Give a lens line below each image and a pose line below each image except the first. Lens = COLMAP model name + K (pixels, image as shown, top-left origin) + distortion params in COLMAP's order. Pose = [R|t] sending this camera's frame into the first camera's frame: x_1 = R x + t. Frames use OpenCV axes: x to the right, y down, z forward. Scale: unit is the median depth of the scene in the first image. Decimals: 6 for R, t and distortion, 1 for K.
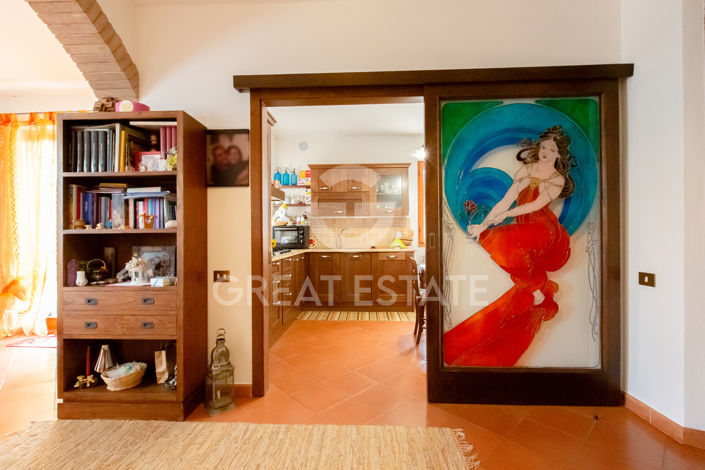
lens RADIAL K [[316.6, 0, 352.5], [0, 316.6, 235.0], [0, 0, 1]] dist [-0.000180, -0.000038]
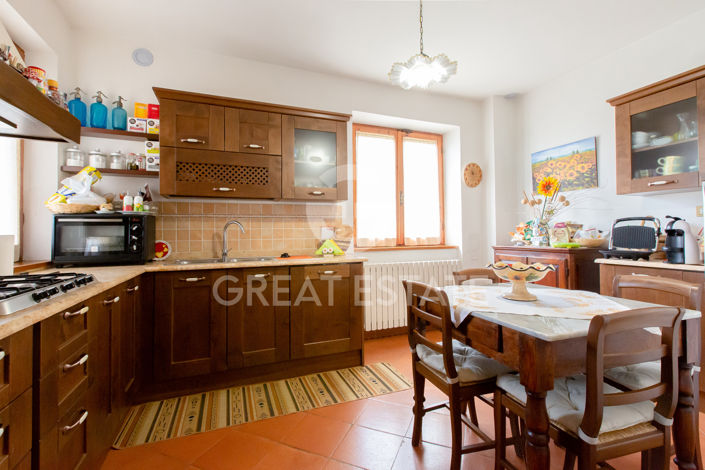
lens RADIAL K [[324.4, 0, 358.4], [0, 324.4, 224.8], [0, 0, 1]] dist [0.001410, 0.000307]
pose [[0.910957, 0.007706, 0.412428, -0.057163], [0.002167, 0.999722, -0.023466, -0.001909], [-0.412495, 0.022271, 0.910688, 0.416464]]
